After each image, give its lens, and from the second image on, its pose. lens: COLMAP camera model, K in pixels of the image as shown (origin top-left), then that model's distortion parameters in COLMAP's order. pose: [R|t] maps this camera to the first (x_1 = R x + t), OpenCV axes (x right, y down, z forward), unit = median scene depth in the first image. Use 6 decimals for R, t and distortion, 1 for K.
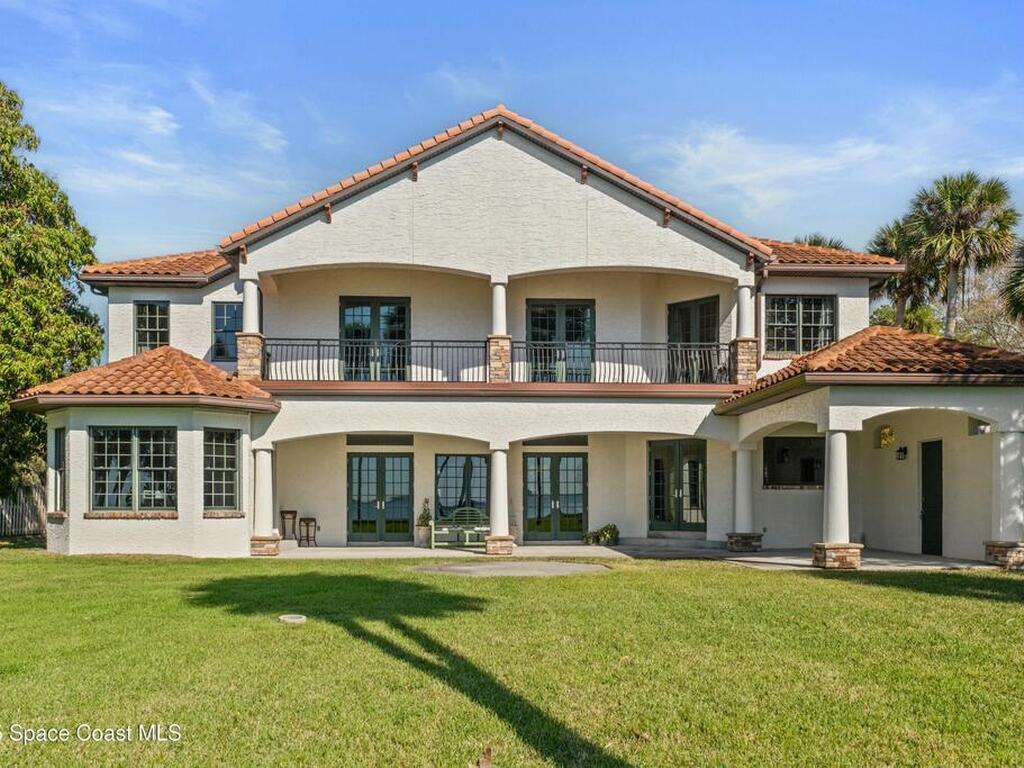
lens RADIAL K [[730.3, 0, 512.4], [0, 730.3, 485.1], [0, 0, 1]] dist [-0.020799, 0.011044]
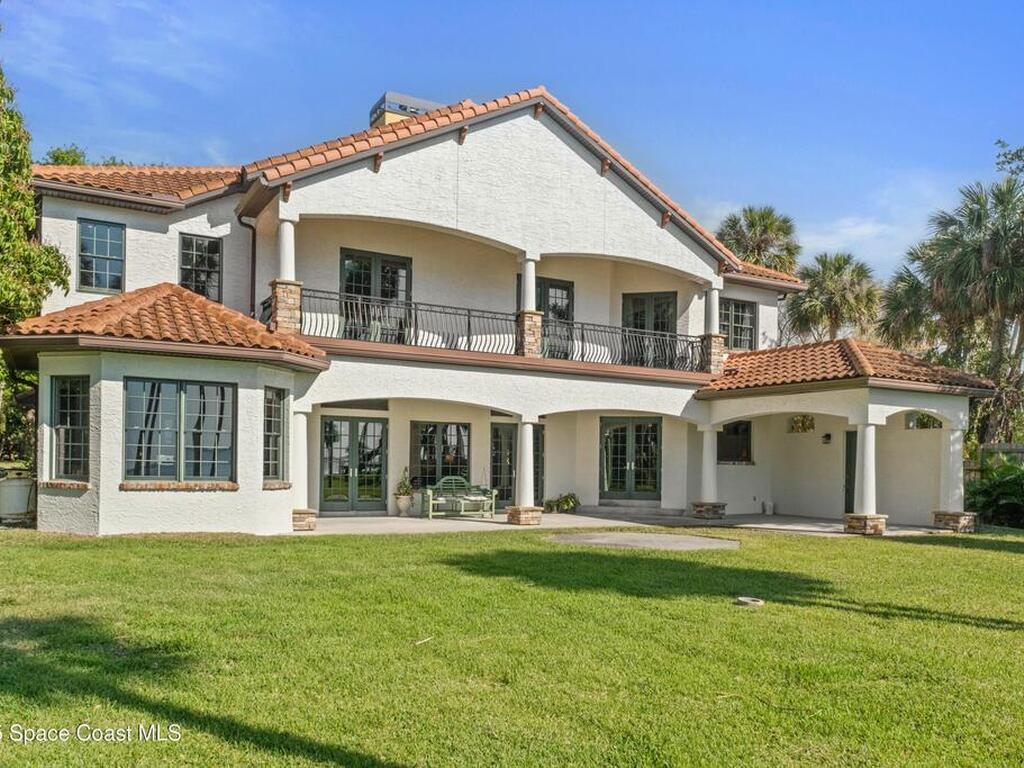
lens RADIAL K [[718.6, 0, 541.0], [0, 718.6, 450.0], [0, 0, 1]] dist [-0.024995, 0.019895]
pose [[0.917291, 0.026042, 0.397366, -0.386322], [-0.028576, 0.999592, 0.000456, -0.010222], [-0.397191, -0.011773, 0.917660, 0.065429]]
